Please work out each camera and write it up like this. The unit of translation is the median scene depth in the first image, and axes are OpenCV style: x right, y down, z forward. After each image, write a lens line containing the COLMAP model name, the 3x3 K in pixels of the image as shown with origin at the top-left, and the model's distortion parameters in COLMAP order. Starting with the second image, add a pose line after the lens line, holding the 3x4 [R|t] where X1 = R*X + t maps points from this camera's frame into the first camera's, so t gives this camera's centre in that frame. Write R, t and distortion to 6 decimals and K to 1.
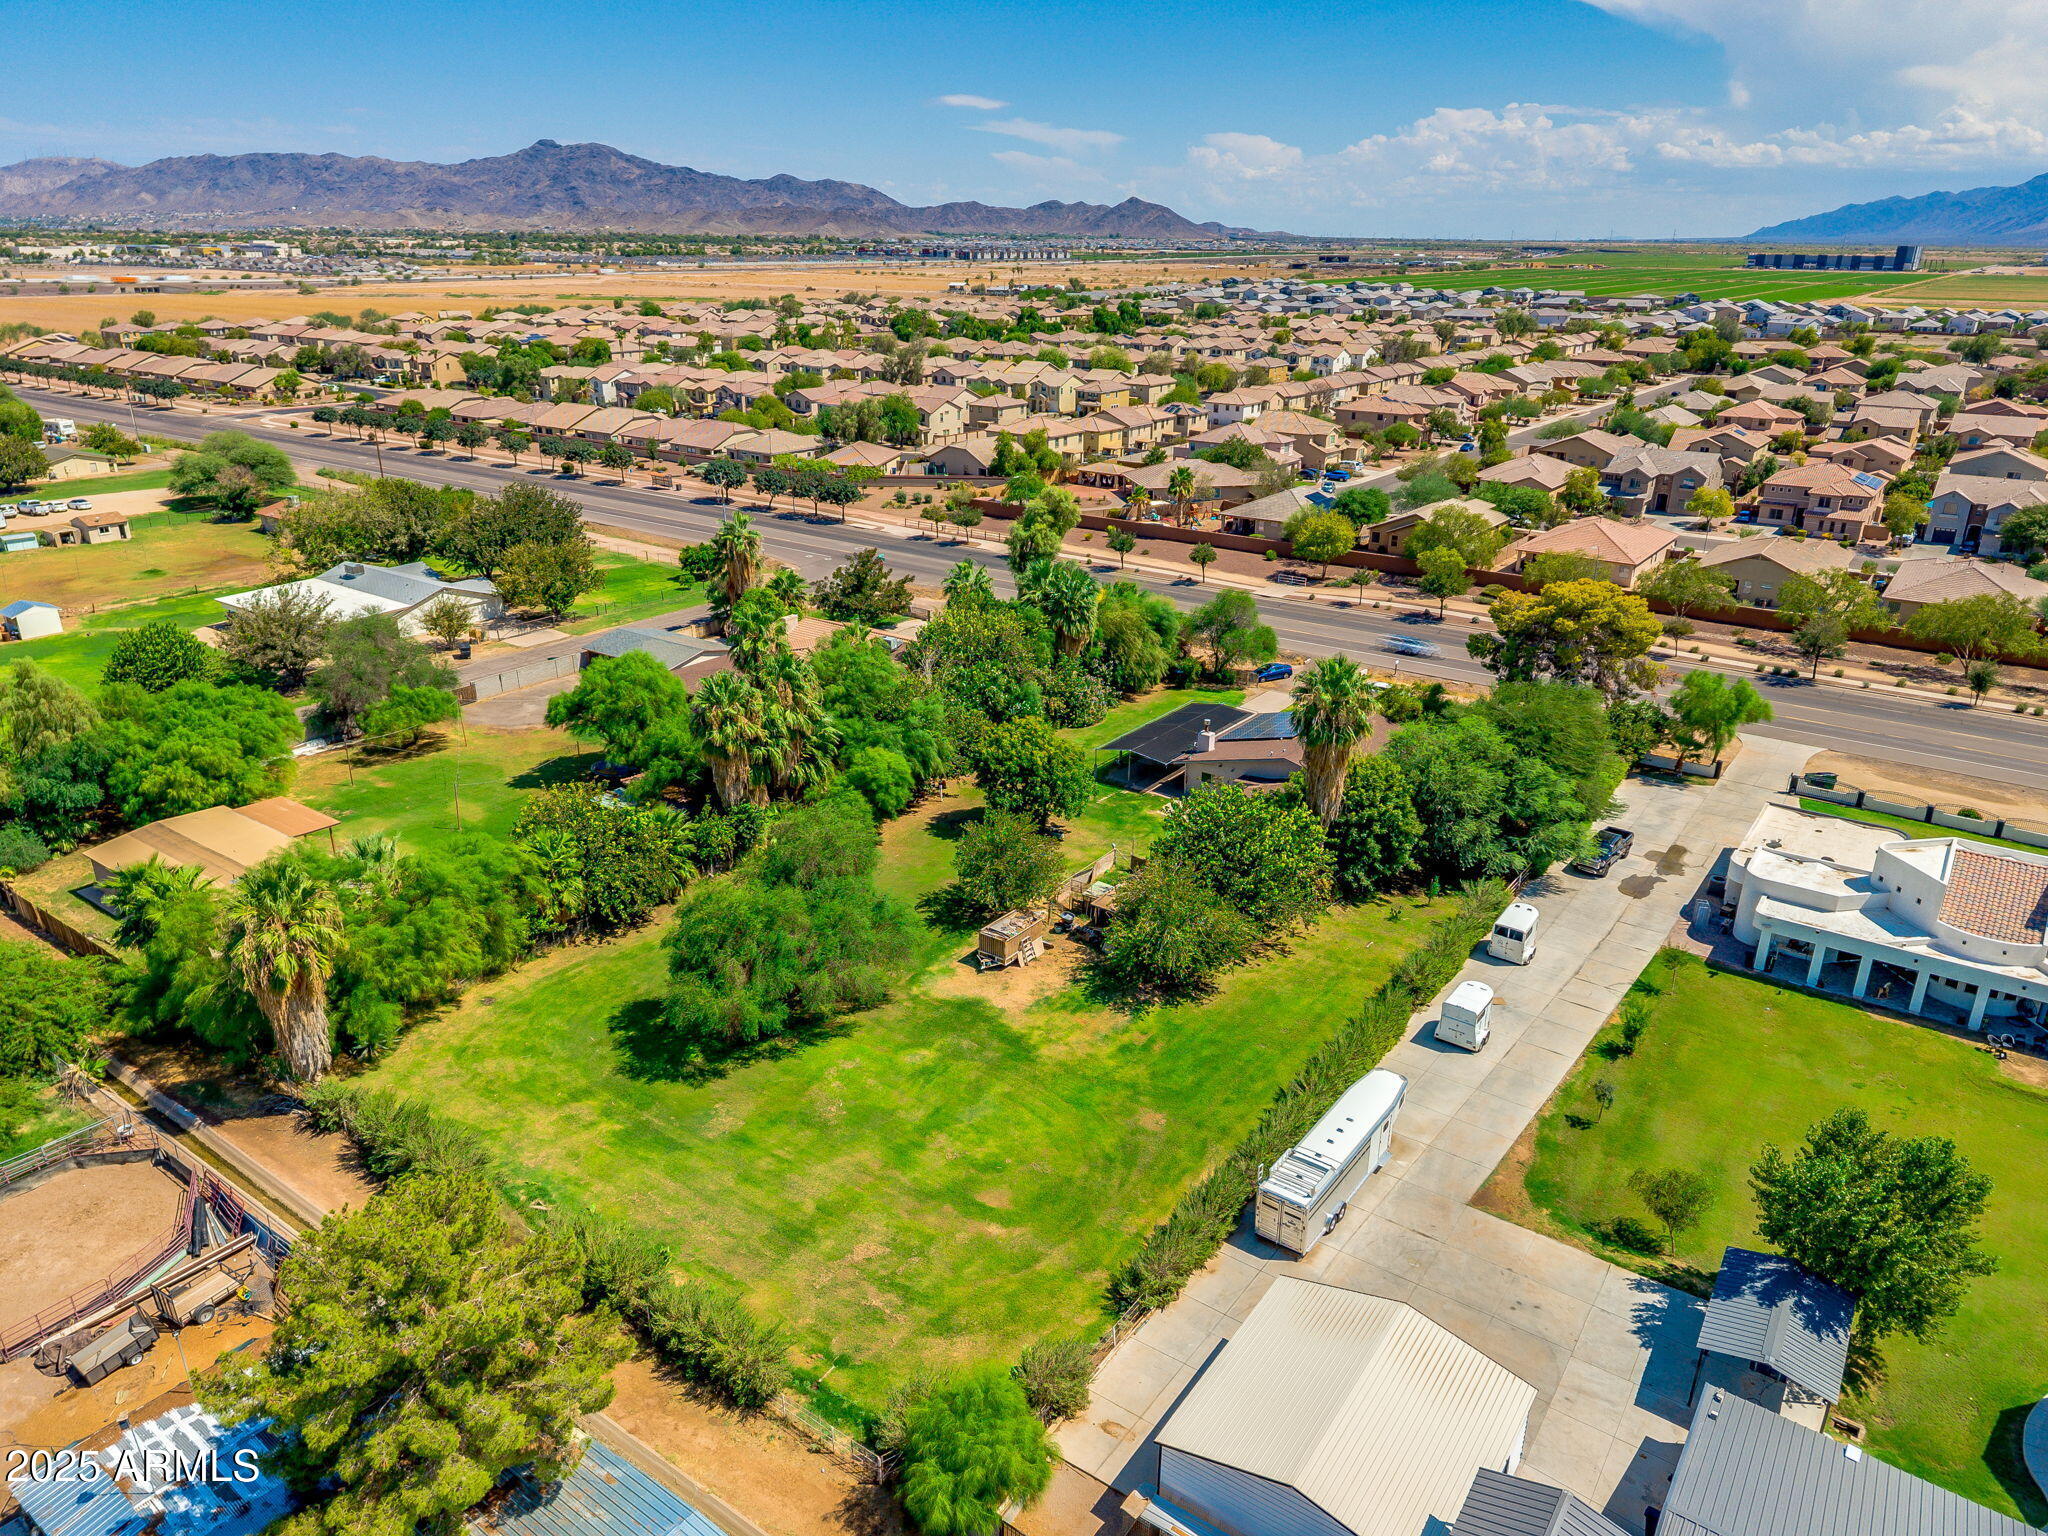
lens RADIAL K [[1368.1, 0, 1035.9], [0, 1368.1, 783.3], [0, 0, 1]] dist [0.023358, -0.021860]
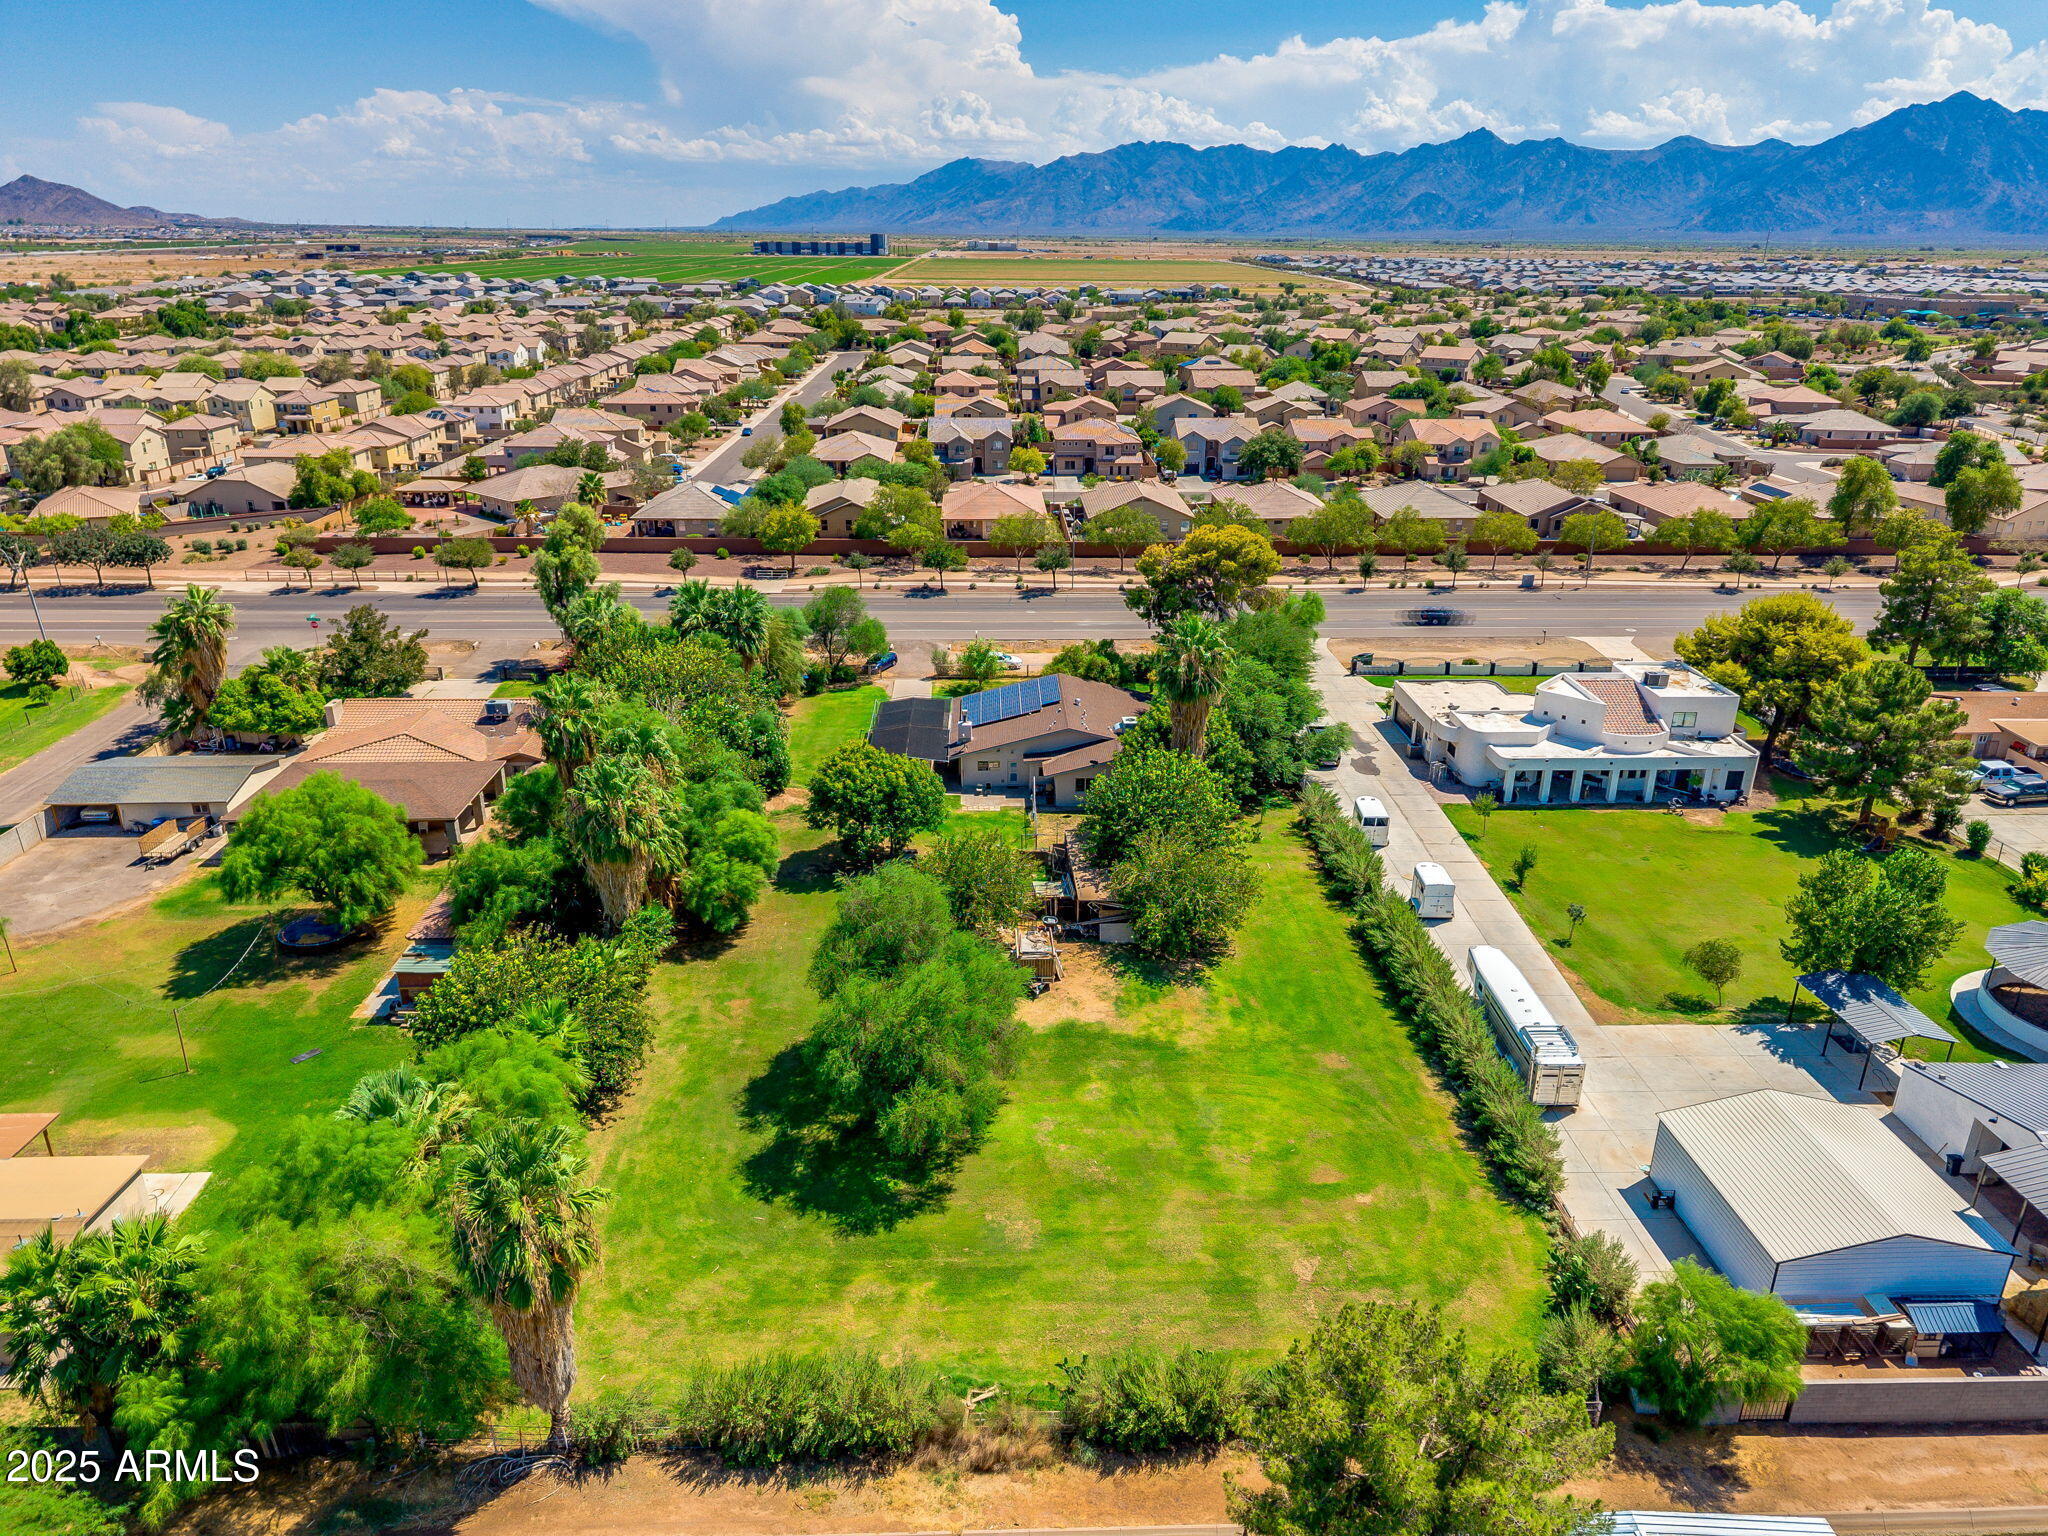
lens RADIAL K [[1368.1, 0, 1031.9], [0, 1368.1, 782.9], [0, 0, 1]] dist [0.023358, -0.021860]
pose [[0.789605, -0.229911, 0.568916, -0.497030], [0.225868, 0.970957, 0.078899, -0.074538], [-0.570533, 0.066201, 0.818602, 0.194971]]
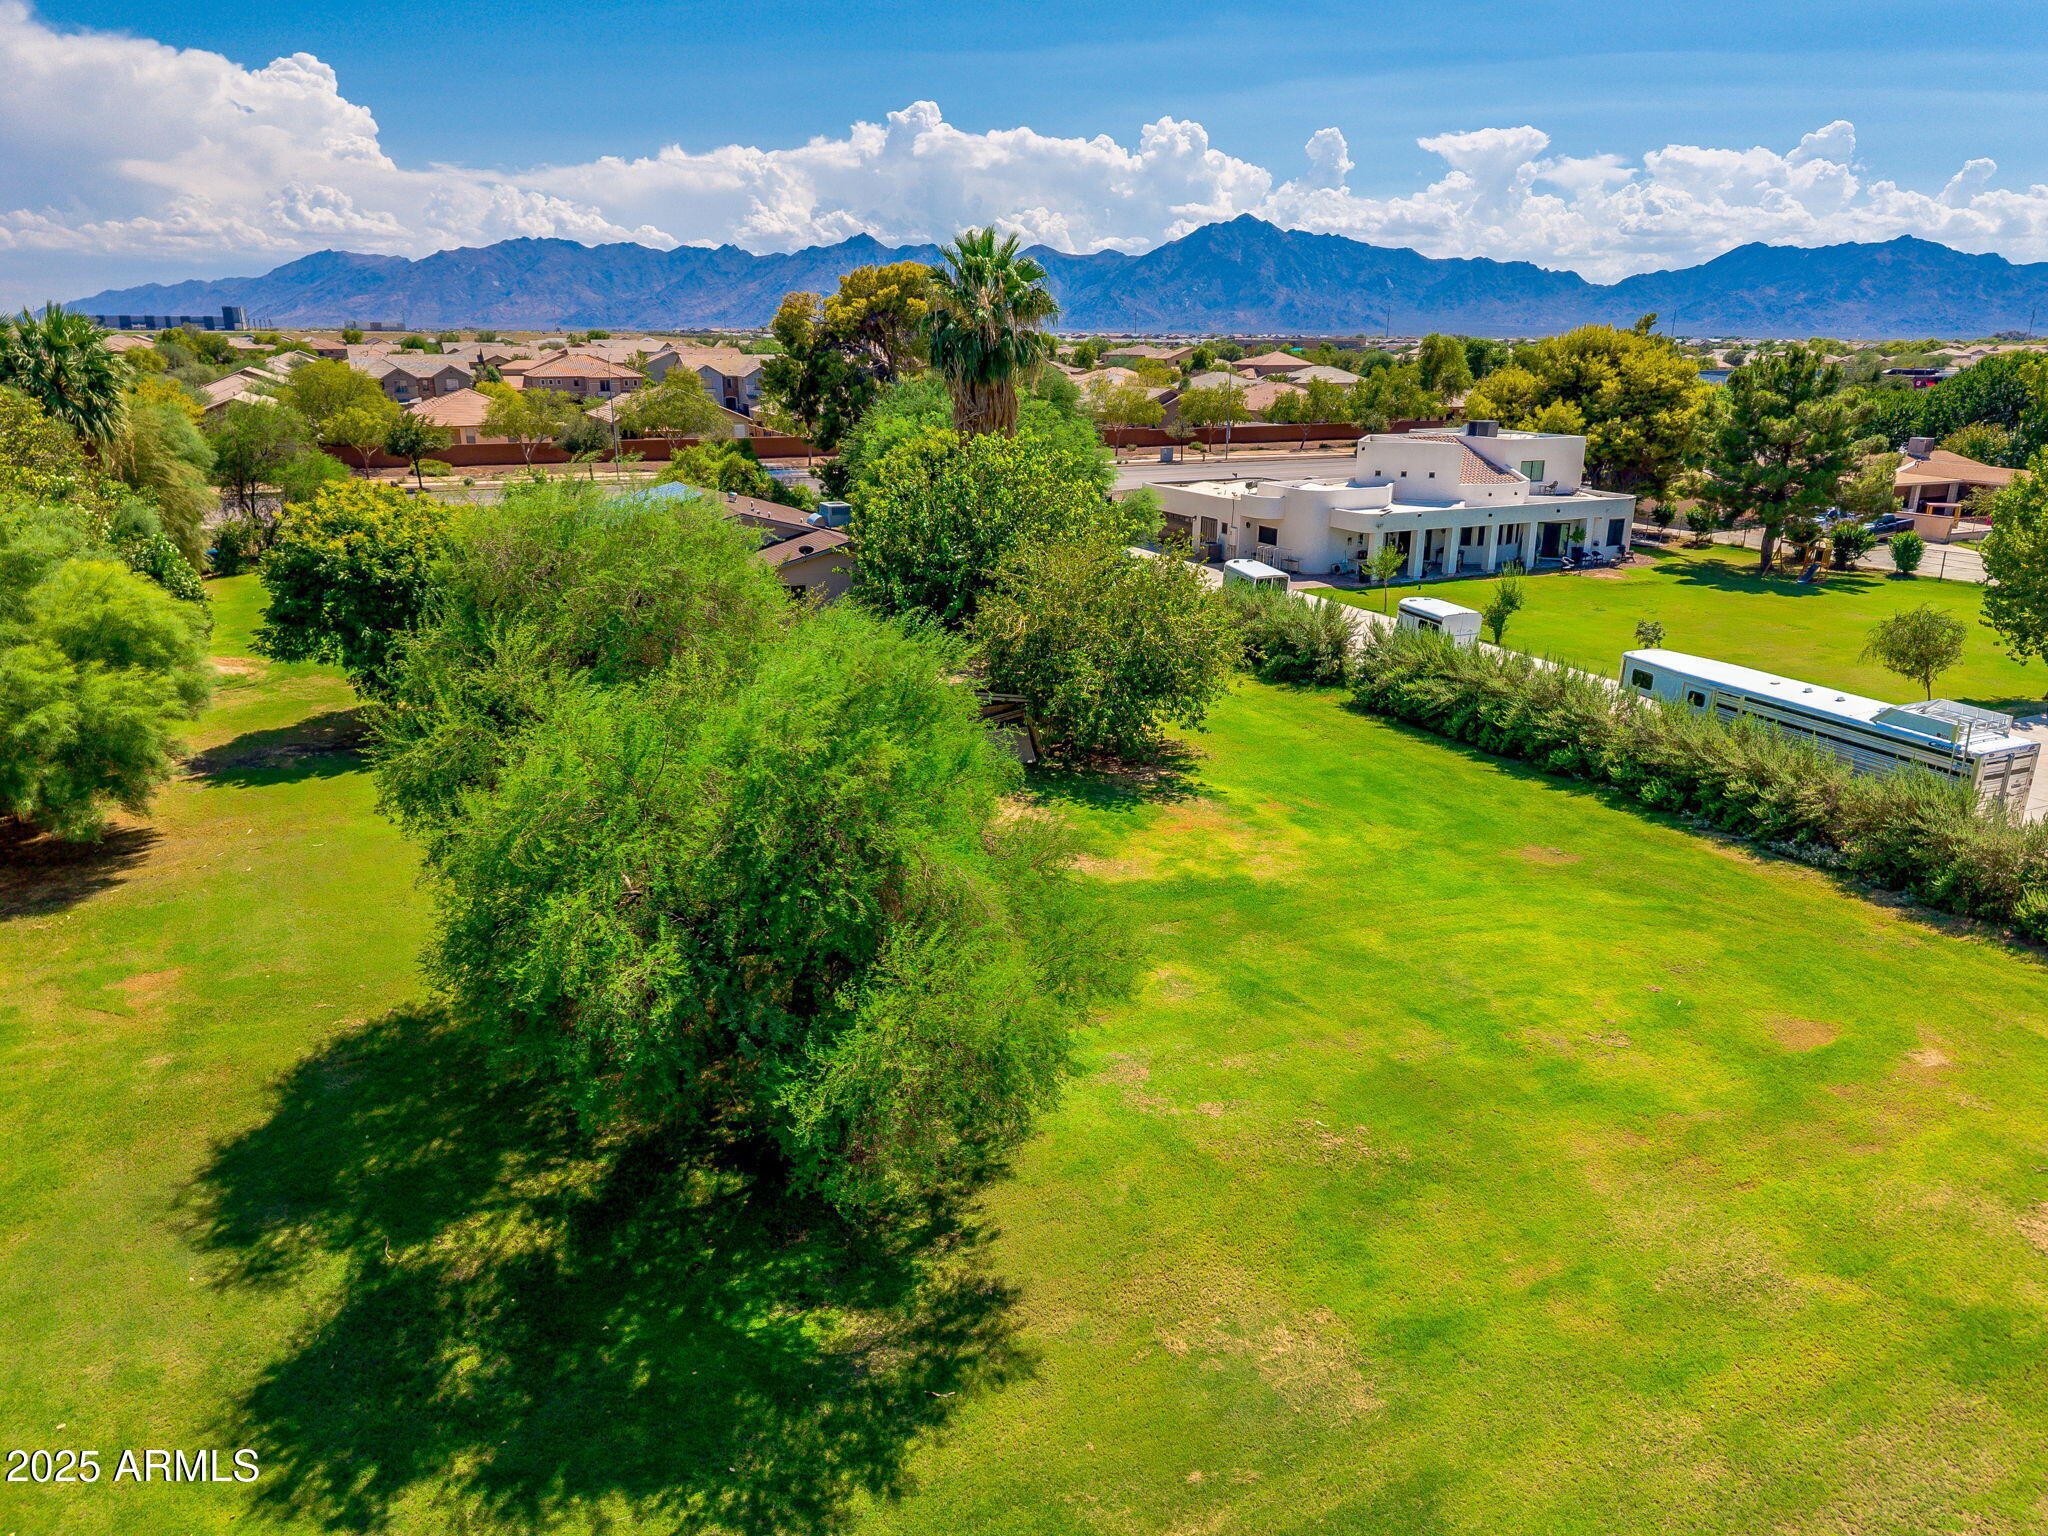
lens RADIAL K [[1368.1, 0, 1027.1], [0, 1368.1, 789.3], [0, 0, 1]] dist [0.023358, -0.021860]
pose [[0.490119, -0.280373, 0.825333, -0.337249], [0.322587, 0.937972, 0.127071, 0.069243], [-0.809766, 0.203961, 0.550162, 0.661387]]
